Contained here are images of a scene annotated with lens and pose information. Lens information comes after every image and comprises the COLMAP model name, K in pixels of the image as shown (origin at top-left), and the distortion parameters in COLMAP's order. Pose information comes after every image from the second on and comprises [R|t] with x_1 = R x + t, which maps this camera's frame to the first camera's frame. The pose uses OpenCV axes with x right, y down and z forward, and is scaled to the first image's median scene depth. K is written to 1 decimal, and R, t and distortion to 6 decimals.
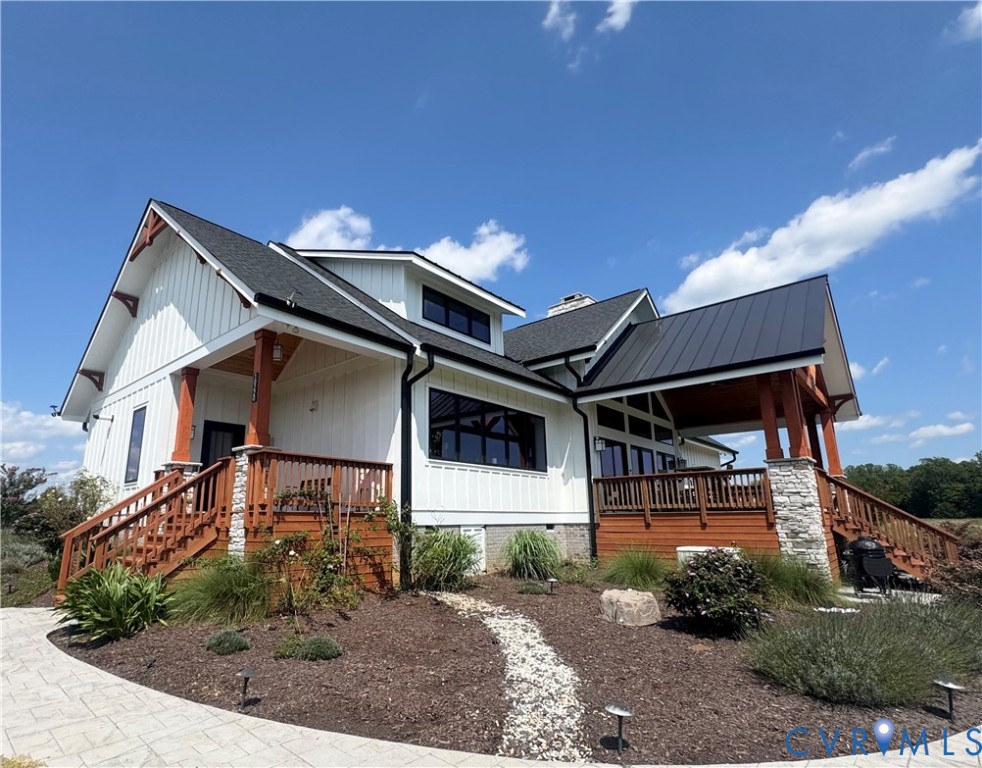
lens RADIAL K [[524.3, 0, 435.7], [0, 524.3, 395.5], [0, 0, 1]] dist [-0.000832, -0.000045]
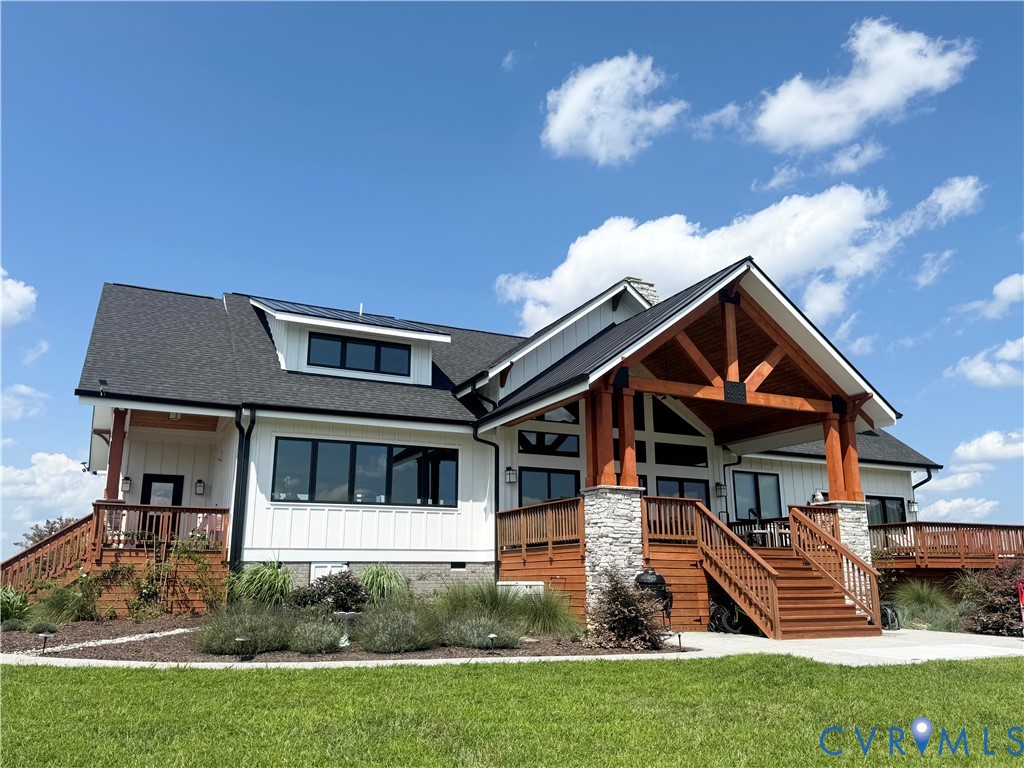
lens RADIAL K [[792.2, 0, 512.0], [0, 792.2, 384.0], [0, 0, 1]] dist [0.239387, -0.552457]
pose [[0.929607, -0.085072, -0.358601, 0.939426], [0.081983, 0.996349, -0.023842, -0.038702], [0.359319, -0.007236, 0.933187, -0.353157]]
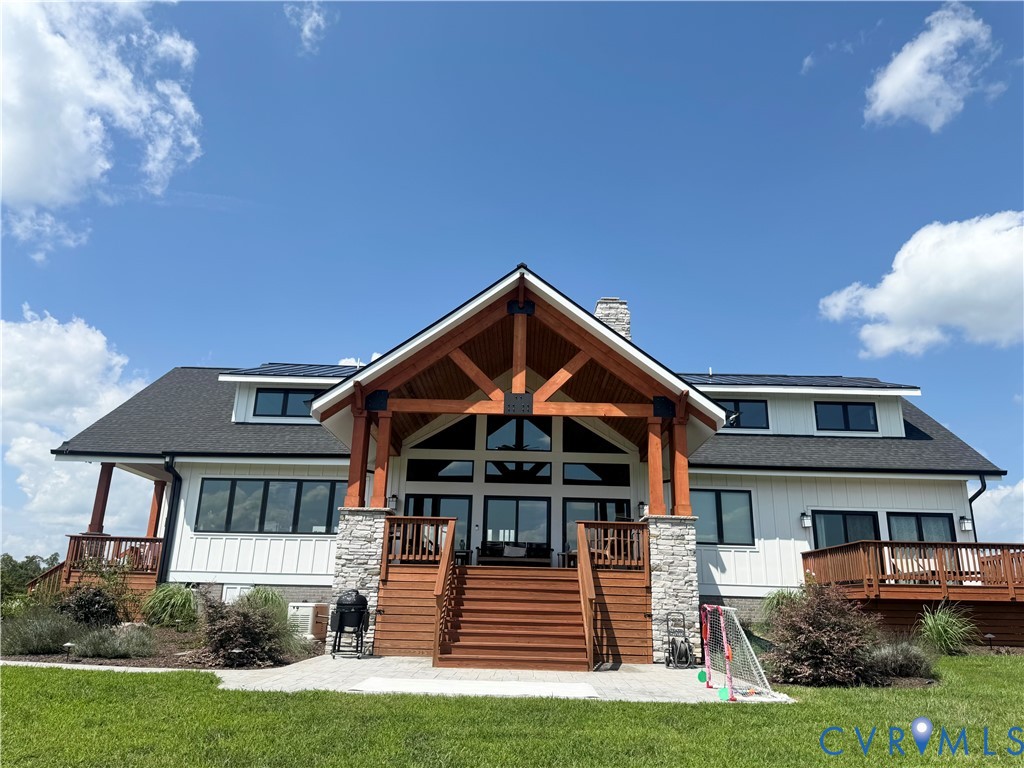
lens RADIAL K [[719.1, 0, 512.0], [0, 719.1, 384.0], [0, 0, 1]] dist [0.137212, -0.220175]
pose [[0.669609, -0.199895, -0.715308, 1.663728], [0.142914, 0.979781, -0.140020, 0.109301], [0.728835, -0.008469, 0.684637, 0.267926]]
